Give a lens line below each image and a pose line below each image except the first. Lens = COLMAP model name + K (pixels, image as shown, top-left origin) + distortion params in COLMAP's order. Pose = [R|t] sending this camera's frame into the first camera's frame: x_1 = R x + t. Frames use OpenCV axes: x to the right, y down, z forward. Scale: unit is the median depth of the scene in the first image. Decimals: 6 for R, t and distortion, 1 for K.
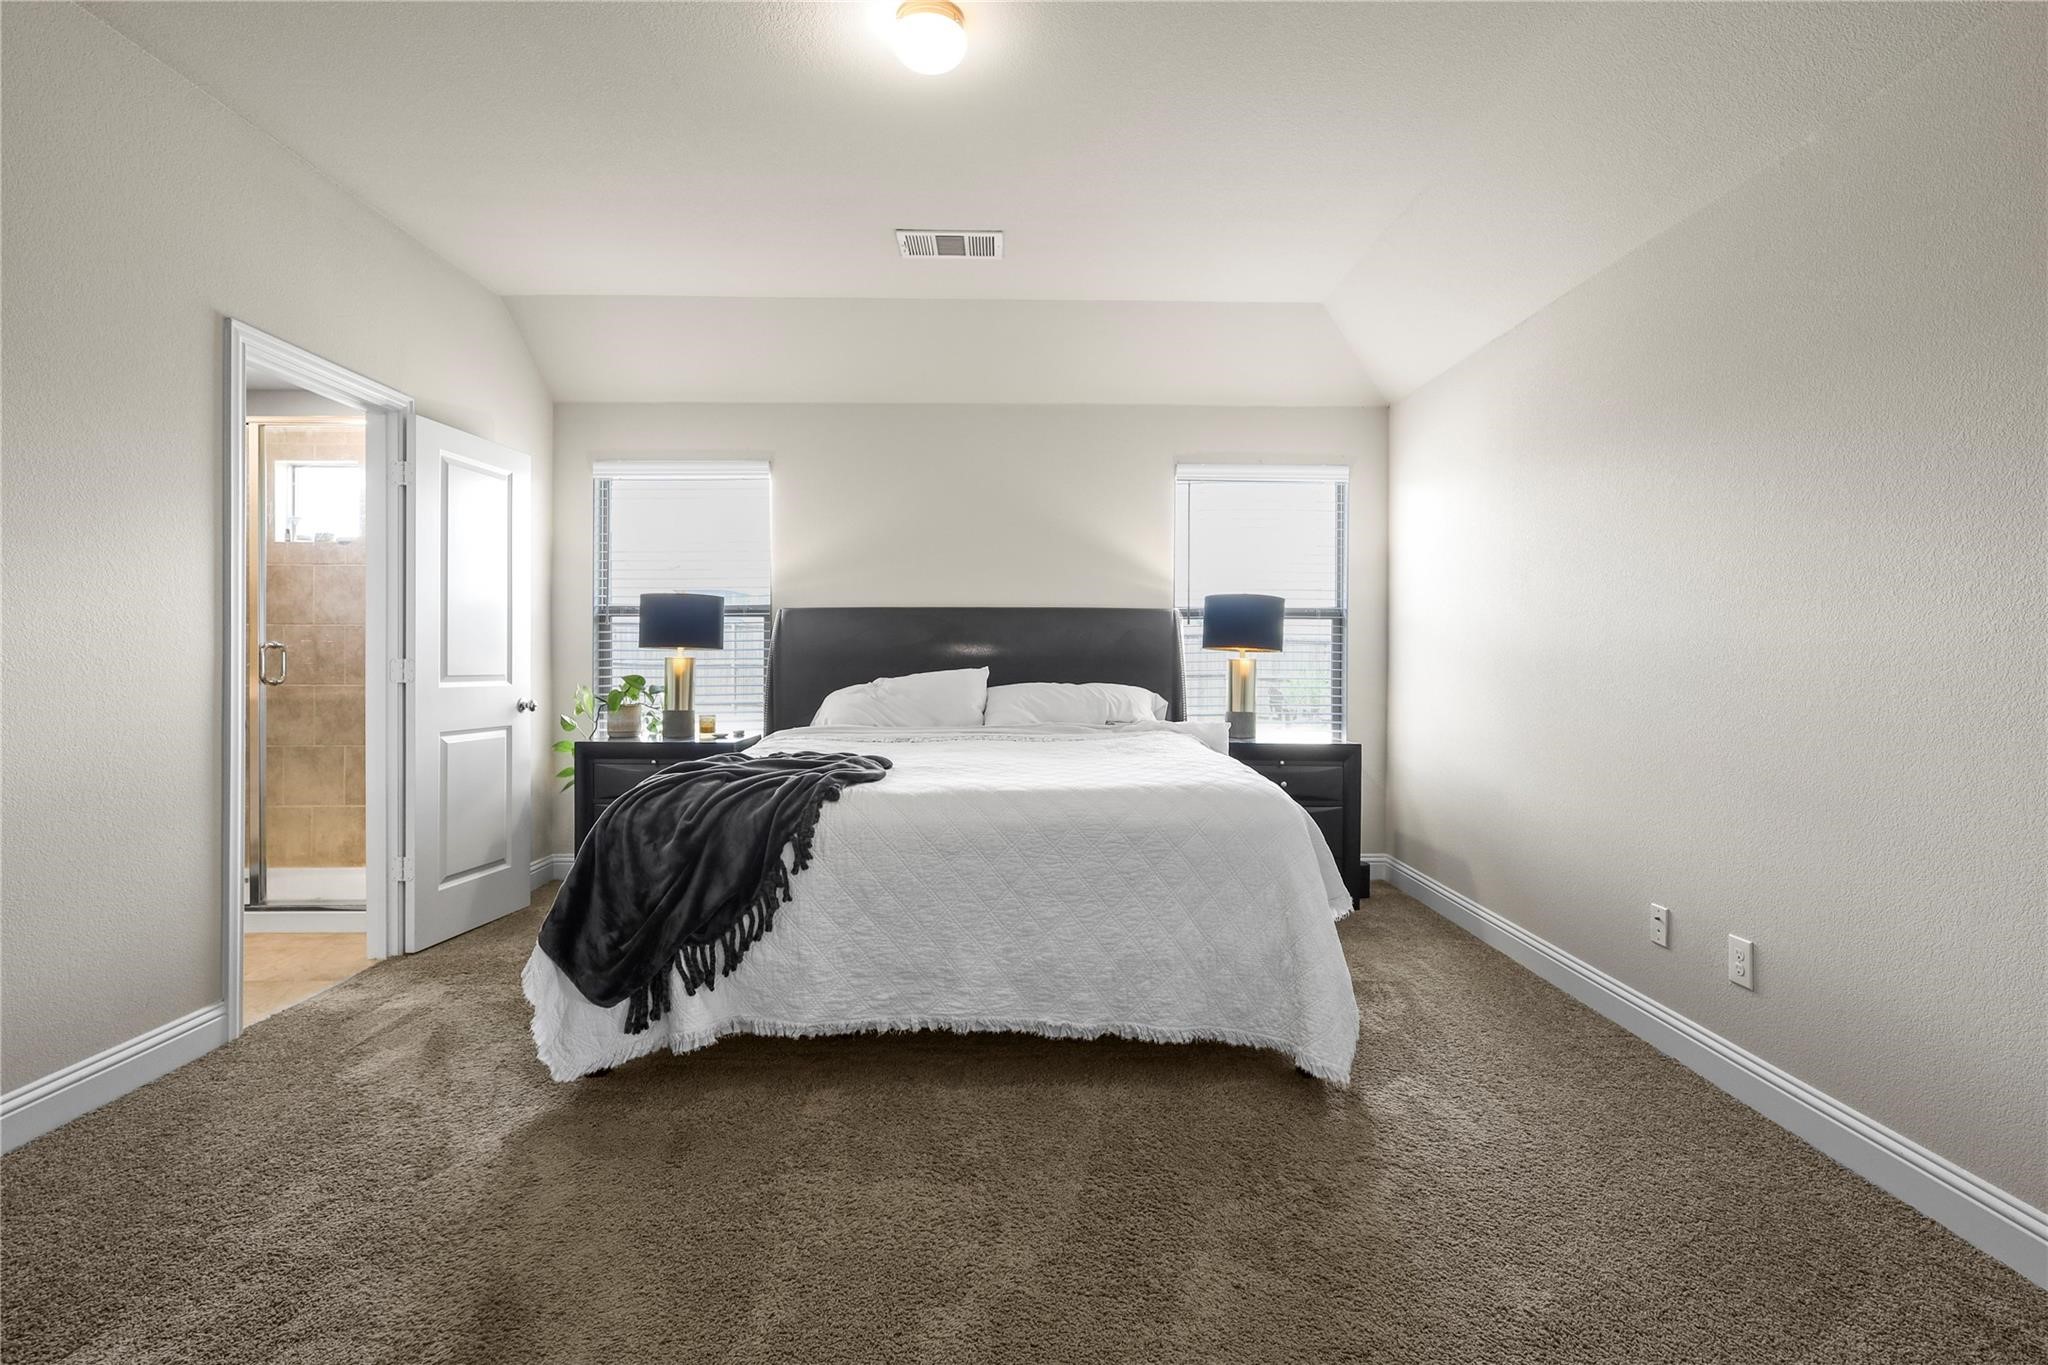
lens RADIAL K [[968.8, 0, 1025.1], [0, 968.8, 653.0], [0, 0, 1]] dist [-0.000308, 0.000148]
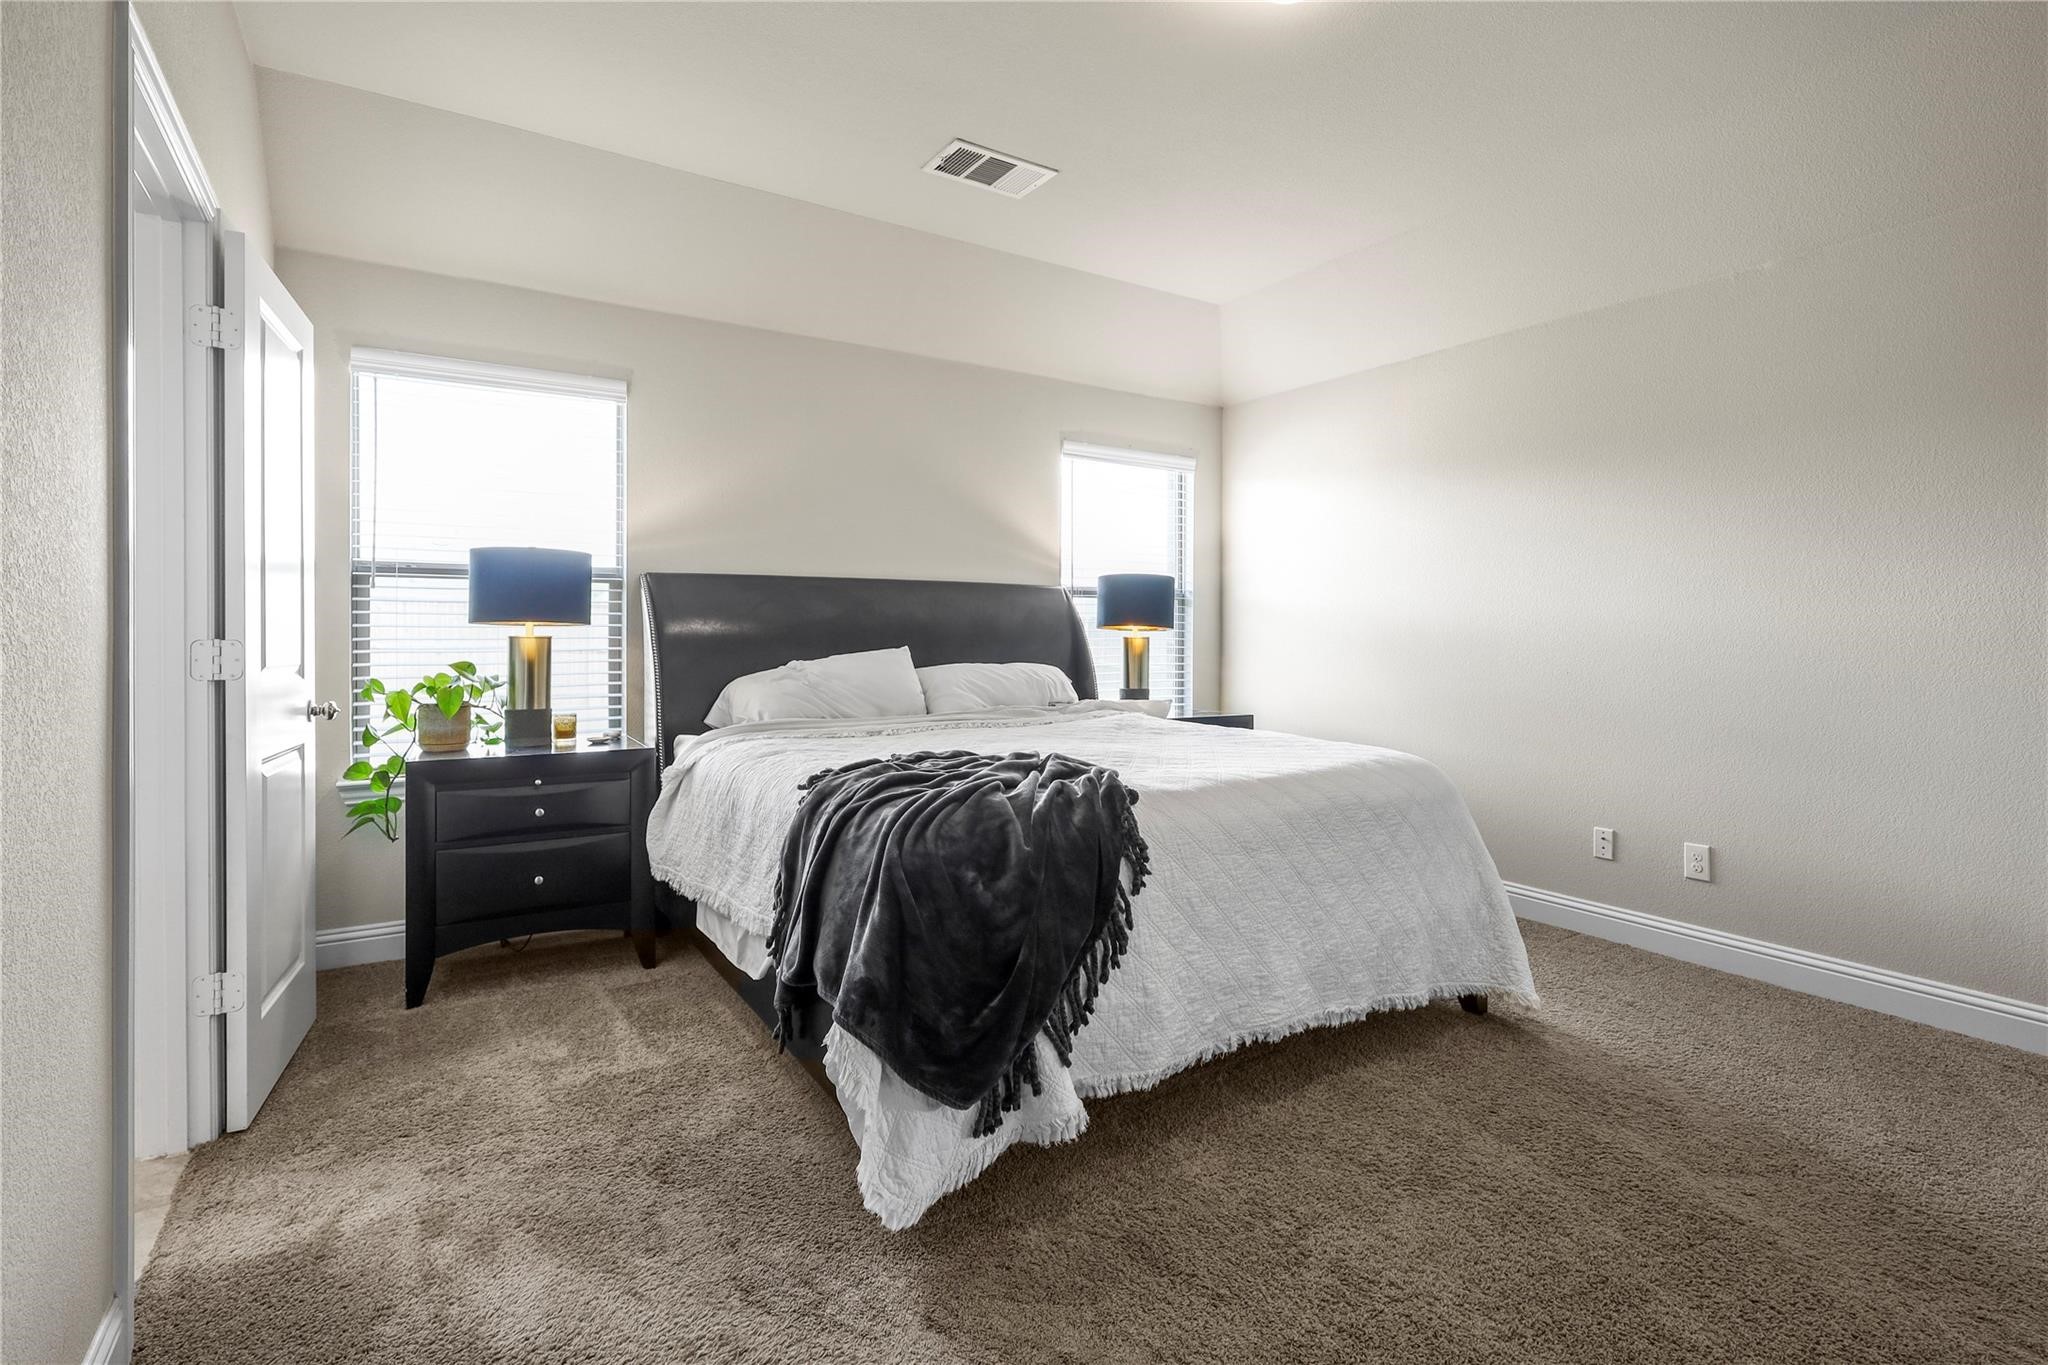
lens RADIAL K [[973.7, 0, 1023.4], [0, 973.7, 634.1], [0, 0, 1]] dist [0.001516, 0.000119]
pose [[0.852785, 0.000122, 0.522263, -0.534741], [-0.002509, 0.999989, 0.003864, -0.001177], [-0.522257, -0.004605, 0.852776, 0.232134]]
